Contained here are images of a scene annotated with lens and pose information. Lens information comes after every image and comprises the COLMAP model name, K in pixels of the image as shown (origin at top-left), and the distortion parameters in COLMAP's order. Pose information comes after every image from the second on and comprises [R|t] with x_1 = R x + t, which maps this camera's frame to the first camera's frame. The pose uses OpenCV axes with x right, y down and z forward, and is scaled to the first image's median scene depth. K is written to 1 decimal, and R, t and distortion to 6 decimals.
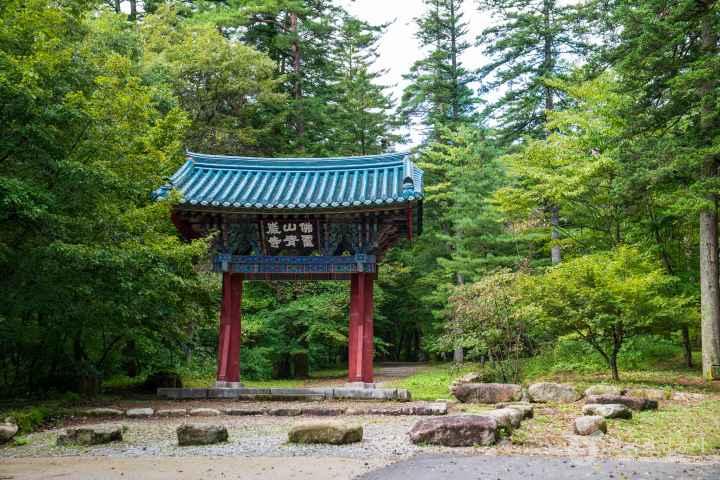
lens RADIAL K [[1376.4, 0, 359.3], [0, 1376.4, 240.2], [0, 0, 1]] dist [0.311294, 0.334613]
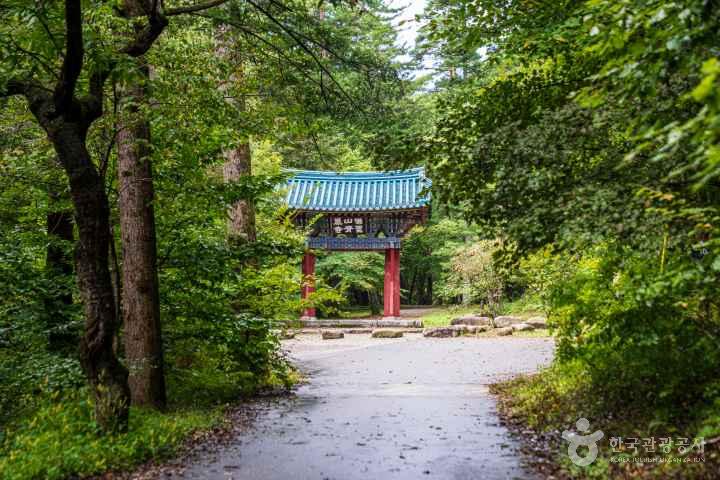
lens RADIAL K [[2050.3, 0, 361.2], [0, 2050.3, 238.7], [0, 0, 1]] dist [0.433767, -0.551691]
pose [[0.999972, -0.002975, 0.006806, -0.050652], [0.002599, 0.998511, 0.054488, -0.116615], [-0.006958, -0.054469, 0.998491, -1.358565]]
